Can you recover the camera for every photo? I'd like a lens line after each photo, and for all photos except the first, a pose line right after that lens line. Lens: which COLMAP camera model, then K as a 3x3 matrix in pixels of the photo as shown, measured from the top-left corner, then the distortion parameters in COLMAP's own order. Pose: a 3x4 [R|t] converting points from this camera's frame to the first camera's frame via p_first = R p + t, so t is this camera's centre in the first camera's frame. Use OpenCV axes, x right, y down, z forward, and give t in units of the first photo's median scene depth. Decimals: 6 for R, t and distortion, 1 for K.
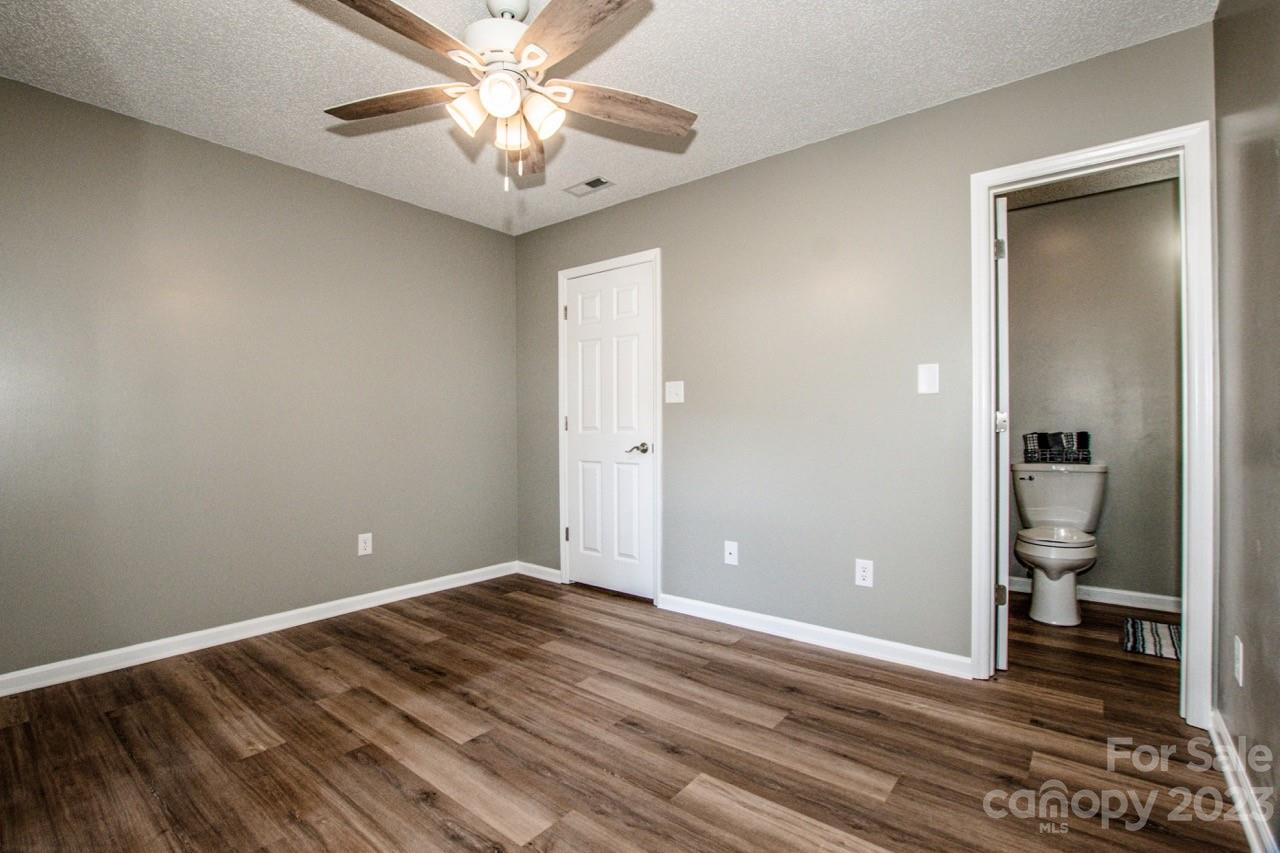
lens RADIAL K [[575.3, 0, 656.7], [0, 575.3, 425.3], [0, 0, 1]] dist [-0.028450, 0.000316]
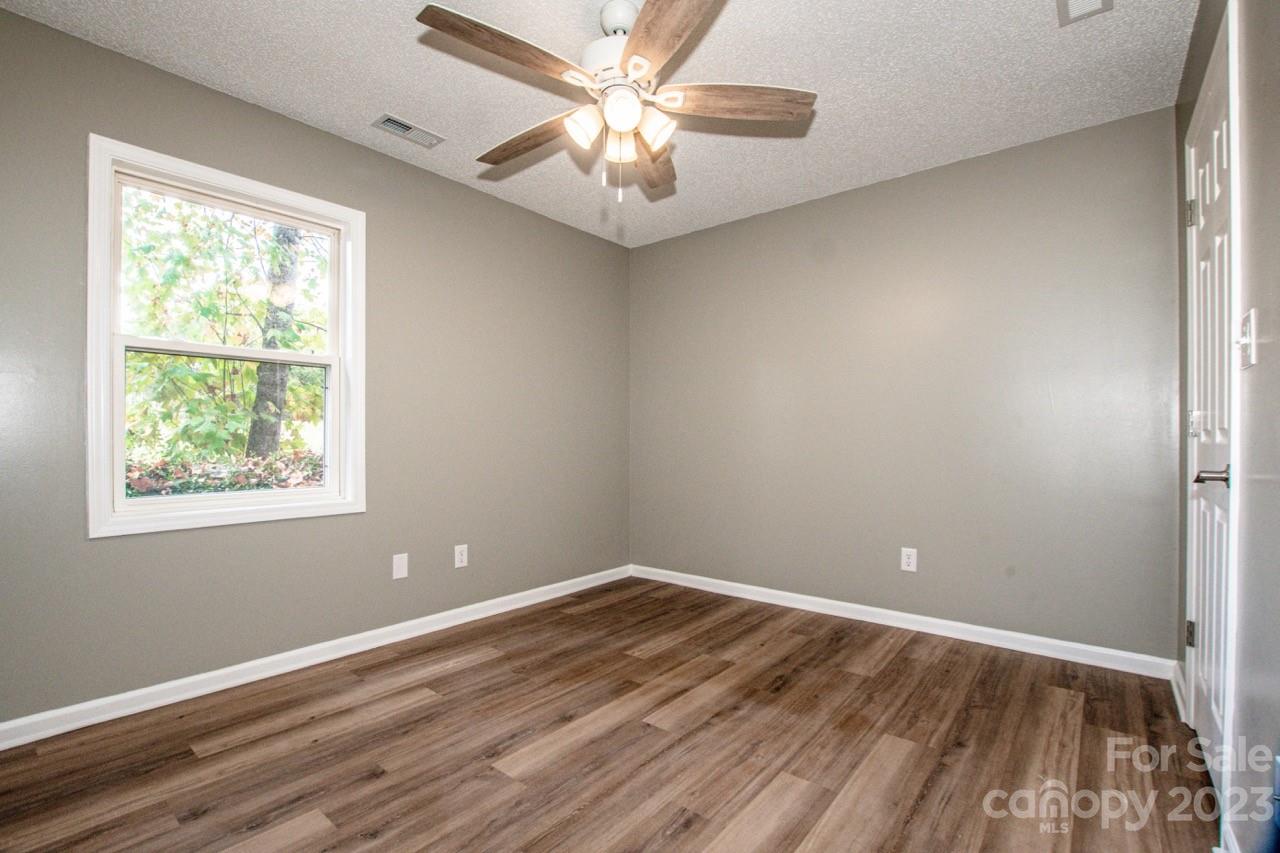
lens RADIAL K [[575.3, 0, 656.7], [0, 575.3, 425.3], [0, 0, 1]] dist [-0.028450, 0.000316]
pose [[-0.012218, -0.019249, -0.999740, 0.658296], [-0.000522, 0.999815, -0.019244, 0.000923], [0.999925, 0.000286, -0.012225, 0.868036]]
